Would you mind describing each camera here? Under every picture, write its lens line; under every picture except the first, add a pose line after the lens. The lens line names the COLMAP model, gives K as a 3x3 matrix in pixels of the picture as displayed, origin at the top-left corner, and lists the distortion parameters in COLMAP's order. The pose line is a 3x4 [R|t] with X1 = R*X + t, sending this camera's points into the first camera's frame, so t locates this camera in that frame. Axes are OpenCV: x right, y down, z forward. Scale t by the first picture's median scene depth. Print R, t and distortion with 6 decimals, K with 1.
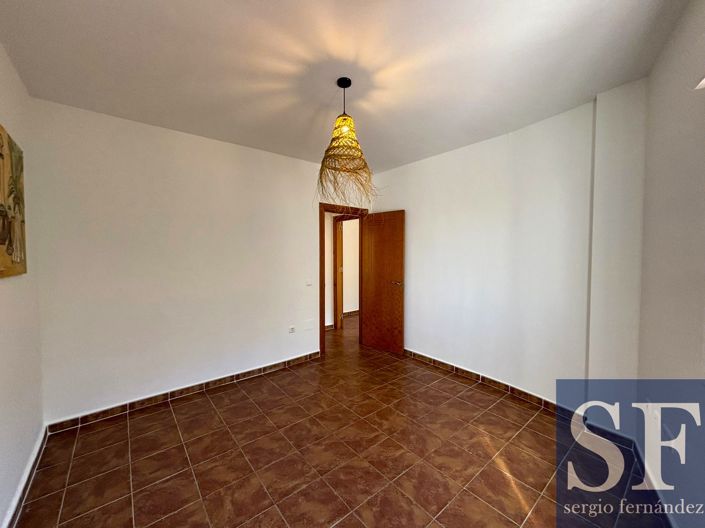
lens RADIAL K [[282.5, 0, 352.5], [0, 282.5, 264.0], [0, 0, 1]] dist [0.001121, -0.000133]
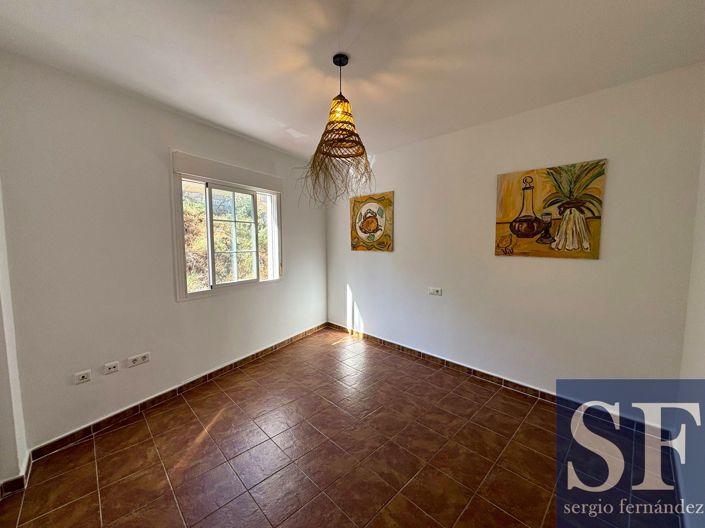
lens RADIAL K [[282.5, 0, 352.5], [0, 282.5, 264.0], [0, 0, 1]] dist [0.001121, -0.000133]
pose [[-0.996304, 0.017807, -0.084027, 0.013764], [0.007327, 0.992327, 0.123424, -0.095798], [0.085580, 0.122352, -0.988790, 2.010709]]
